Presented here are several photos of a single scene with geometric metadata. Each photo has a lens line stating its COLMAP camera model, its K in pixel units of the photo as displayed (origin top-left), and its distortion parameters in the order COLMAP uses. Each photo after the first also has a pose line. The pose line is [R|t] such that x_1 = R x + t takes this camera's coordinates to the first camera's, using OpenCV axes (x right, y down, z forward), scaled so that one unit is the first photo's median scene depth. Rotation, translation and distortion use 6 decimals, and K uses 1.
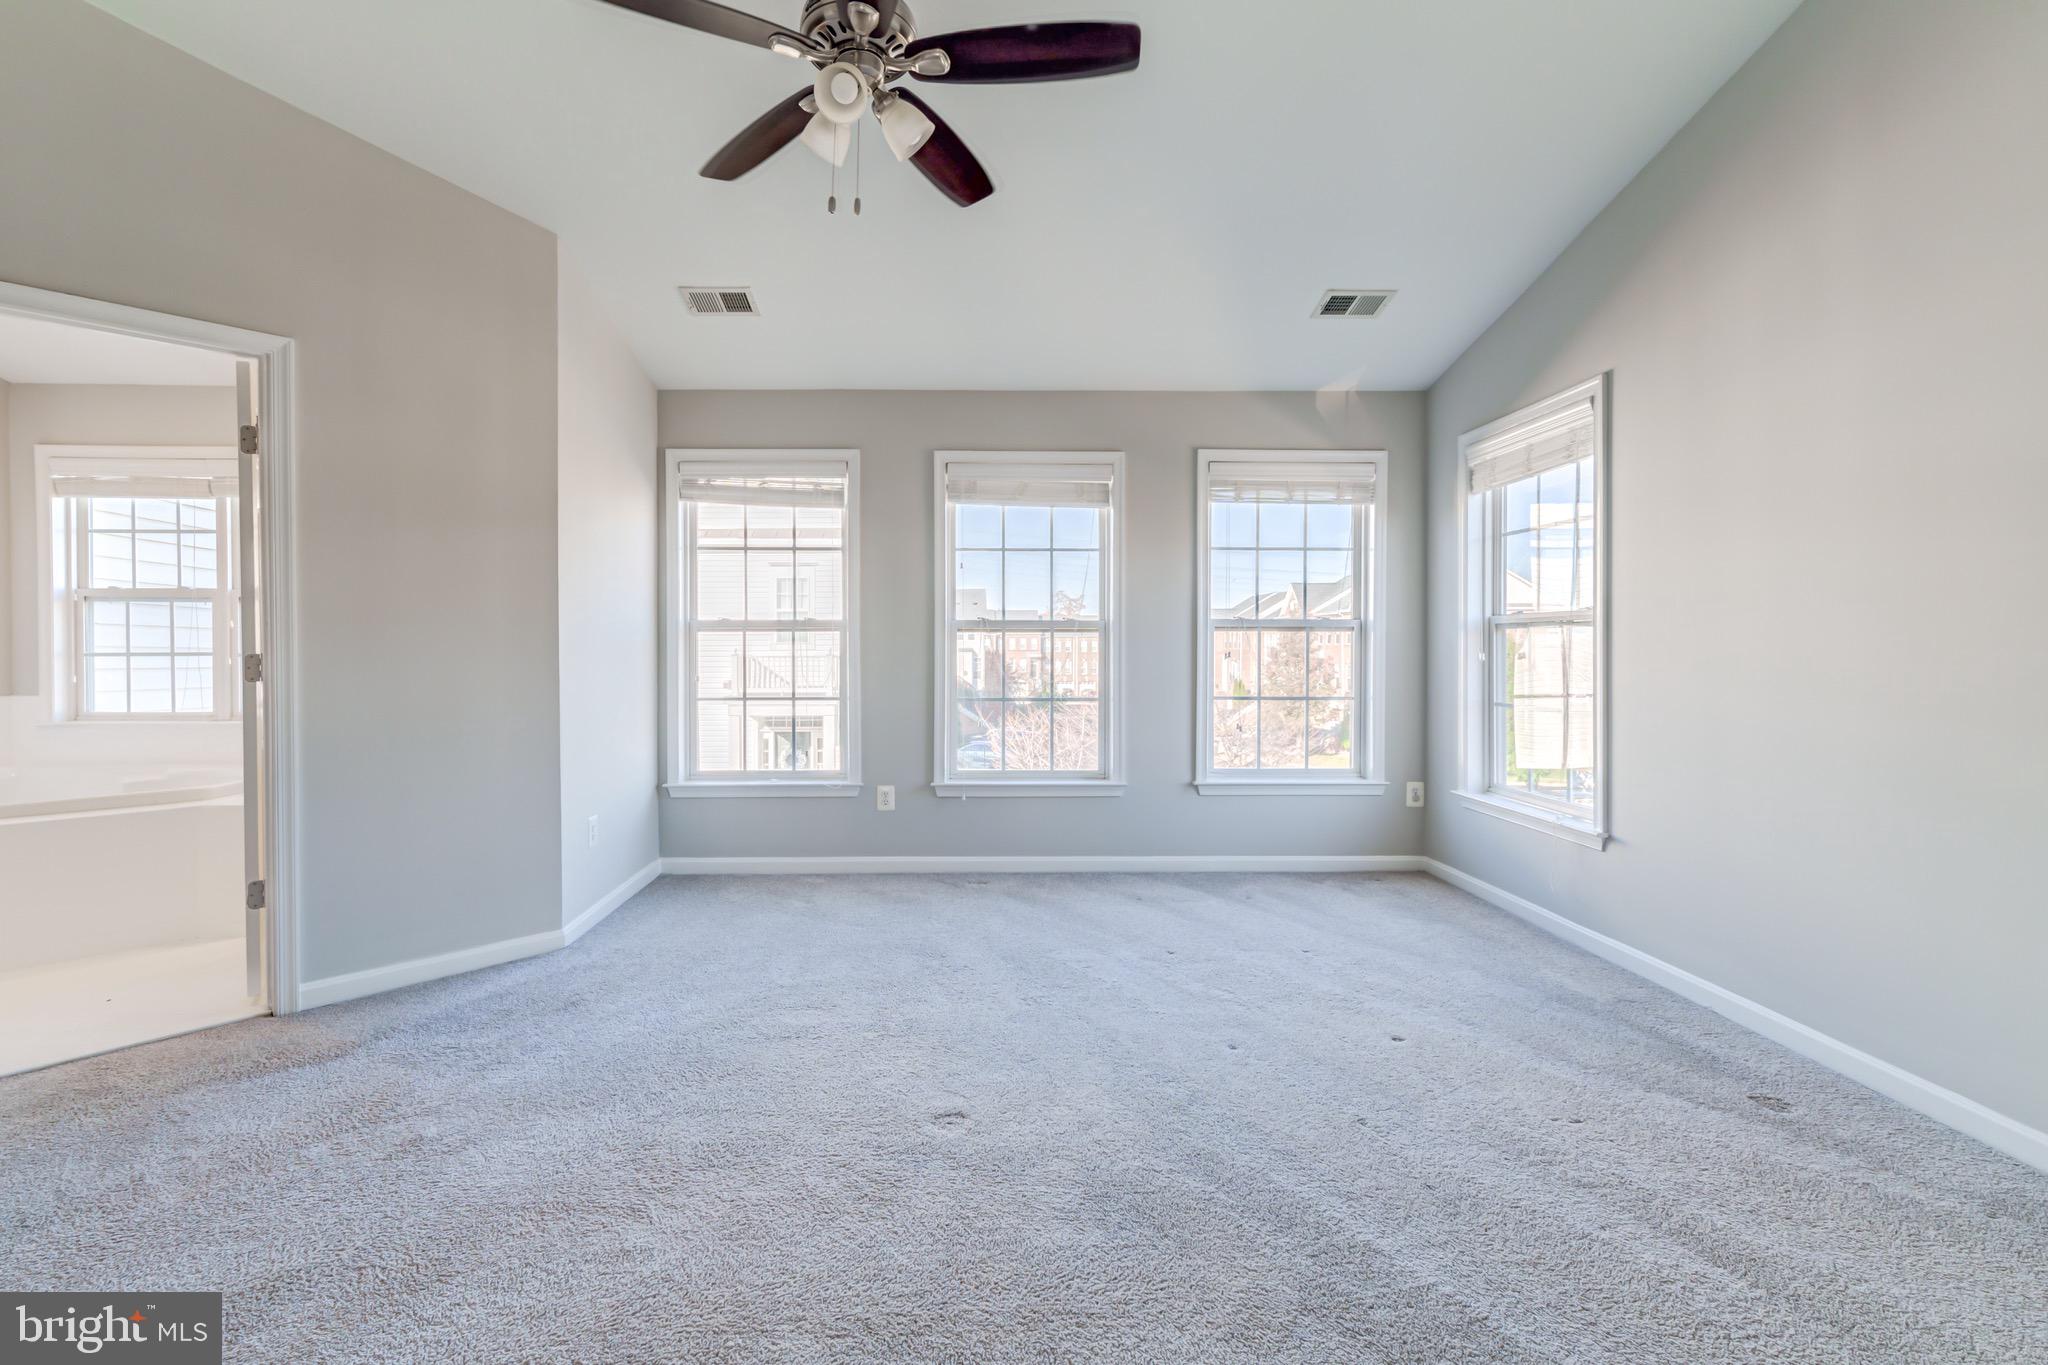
lens RADIAL K [[887.0, 0, 991.2], [0, 887.0, 654.4], [0, 0, 1]] dist [0.002152, 0.001037]
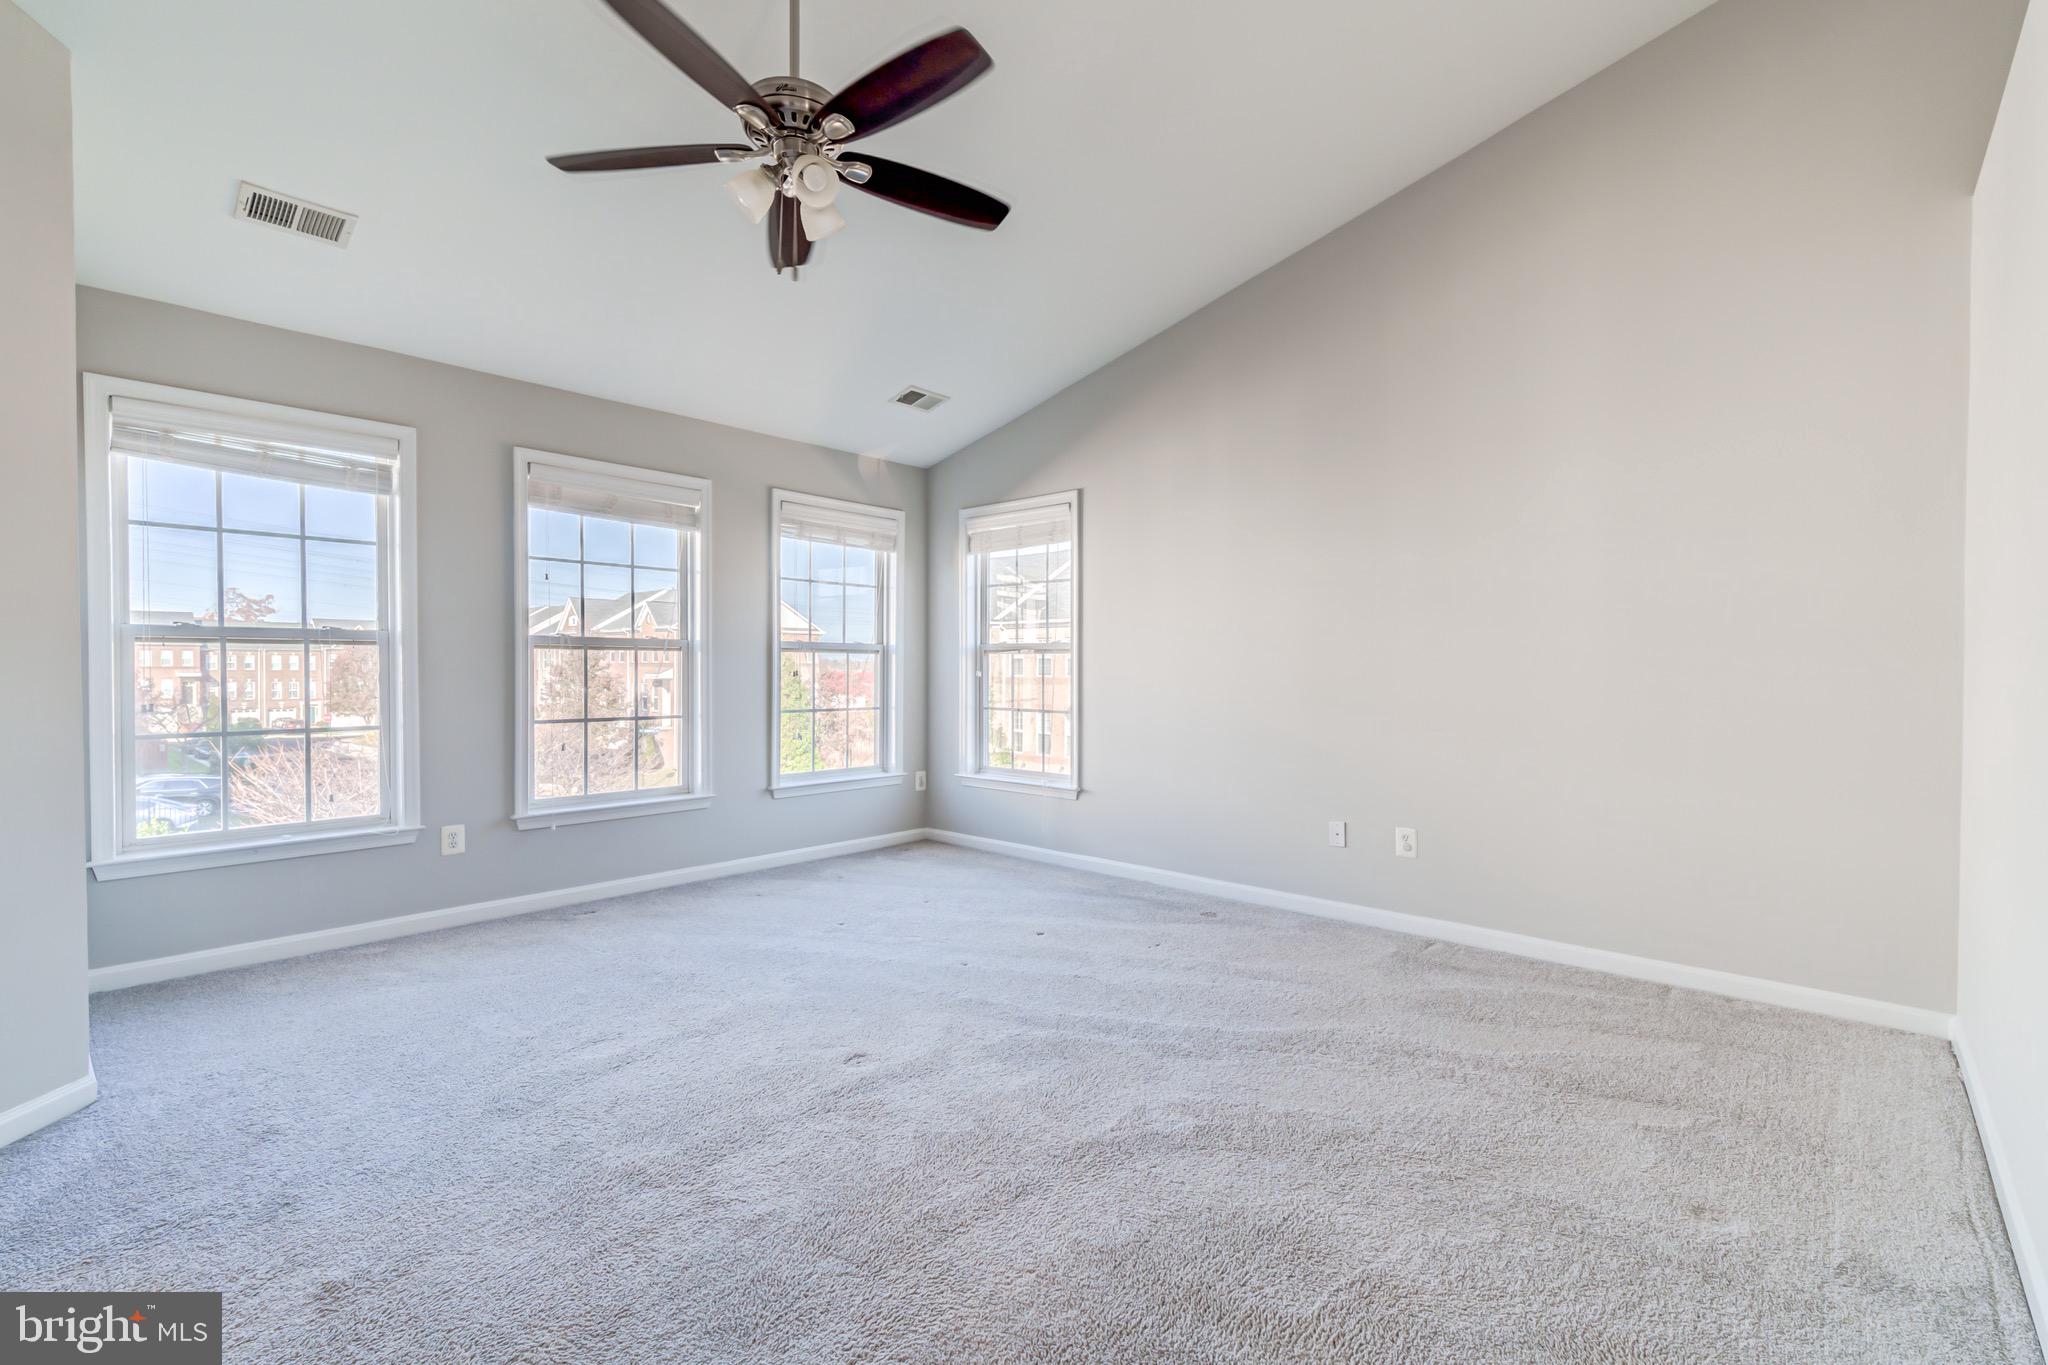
lens RADIAL K [[887.0, 0, 1014.0], [0, 887.0, 682.0], [0, 0, 1]] dist [0.002152, 0.001037]
pose [[0.691756, -0.008687, 0.722080, -0.362810], [0.001085, 0.999939, 0.010990, -0.000121], [-0.722131, -0.006819, 0.691723, 0.010187]]
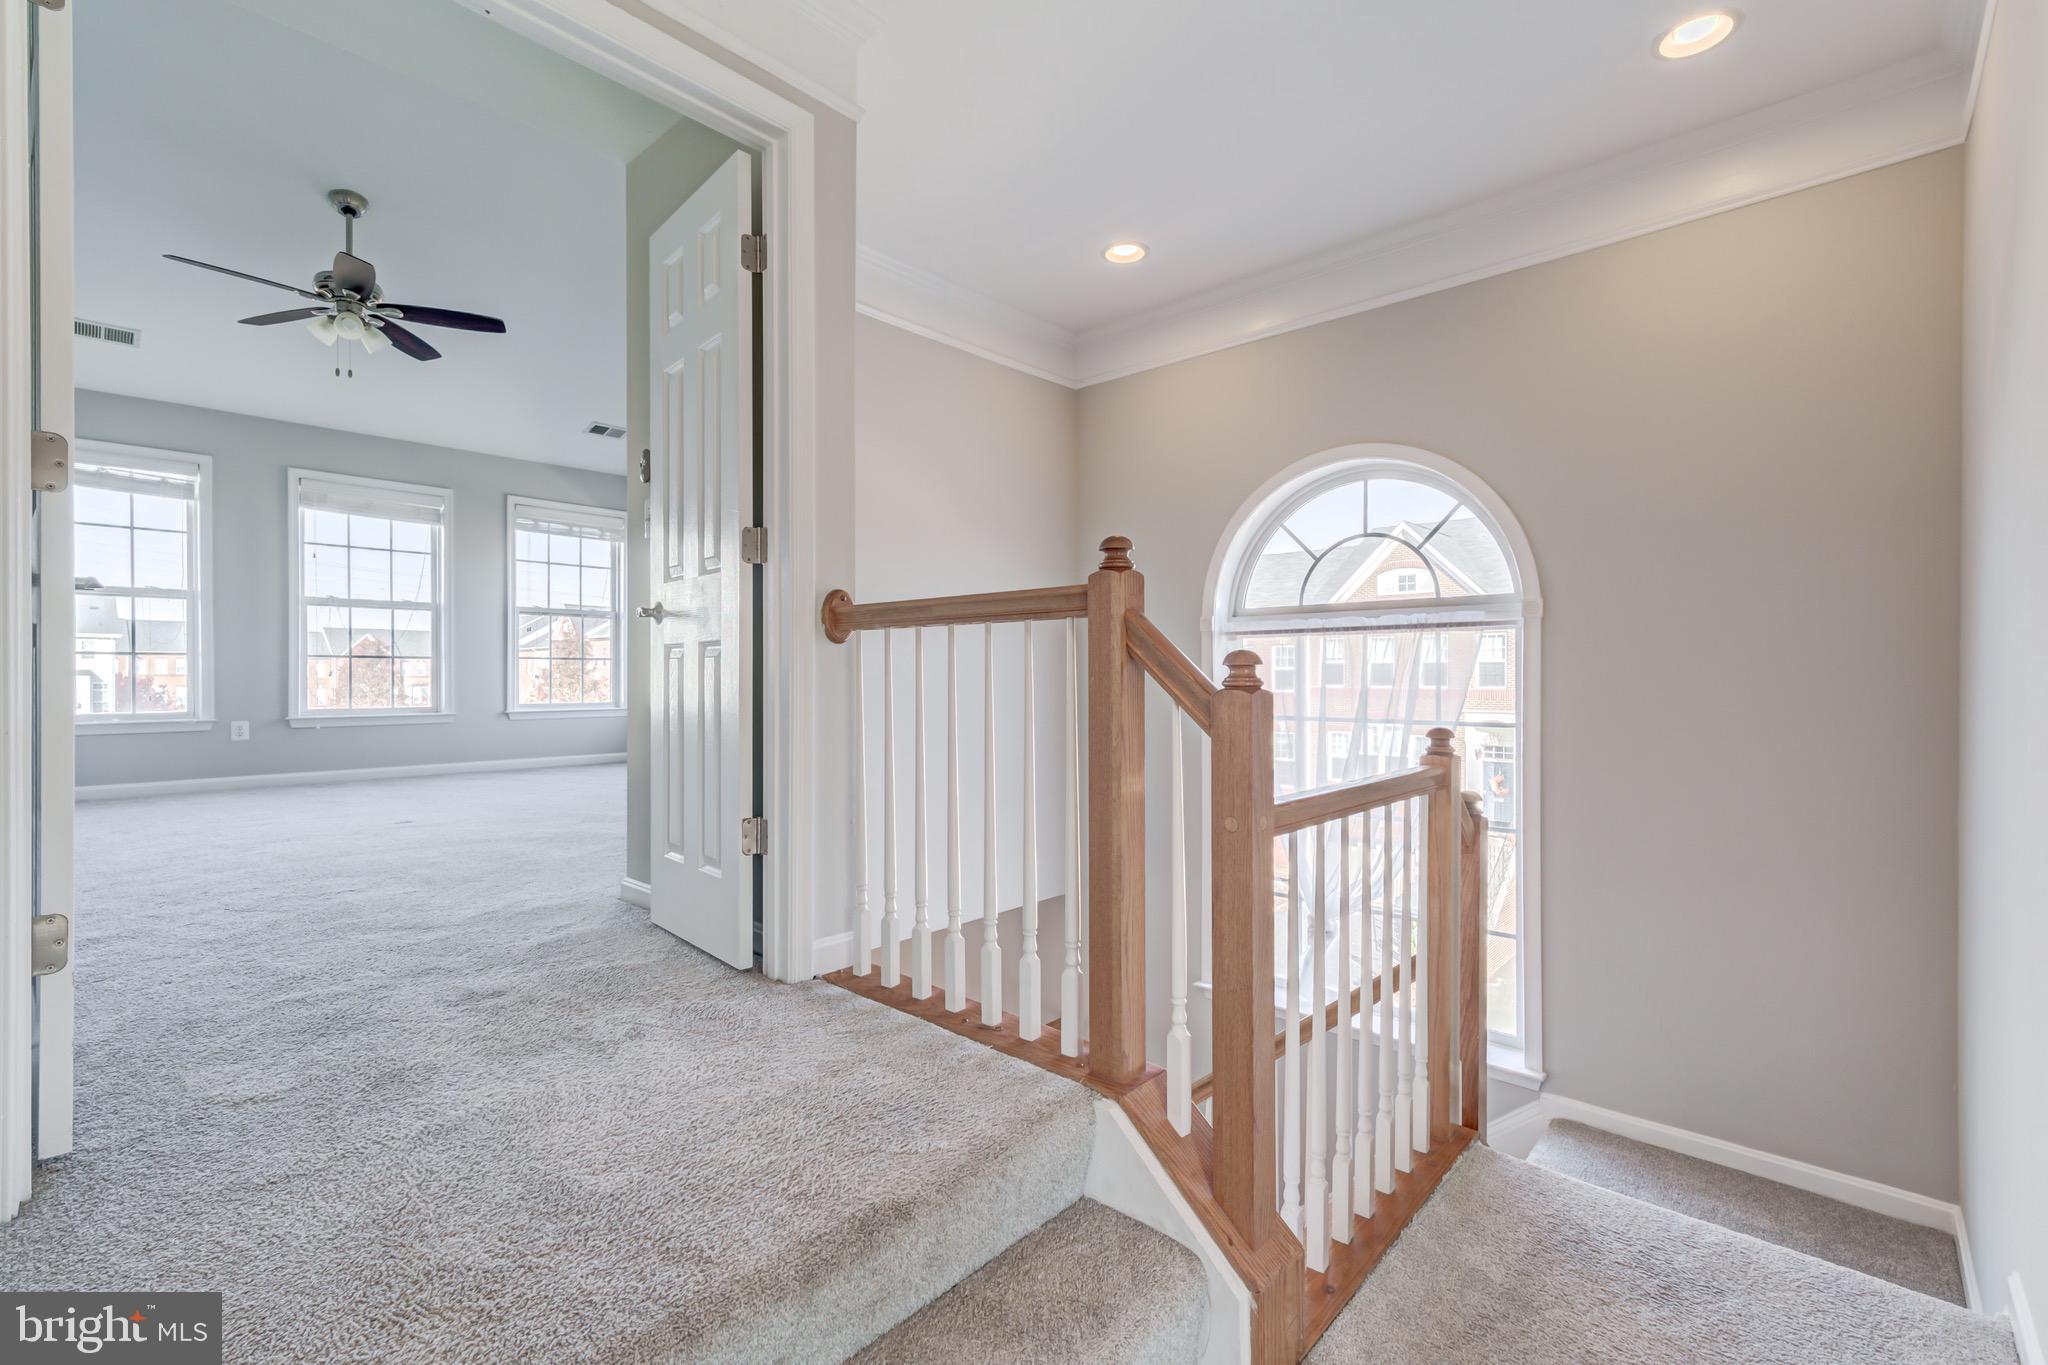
lens RADIAL K [[887.0, 0, 1010.8], [0, 887.0, 680.3], [0, 0, 1]] dist [0.002152, 0.001037]
pose [[0.700791, -0.003957, 0.713356, -0.254397], [0.005547, 0.999985, 0.000098, 0.095065], [-0.713346, 0.003888, 0.700802, -0.700362]]
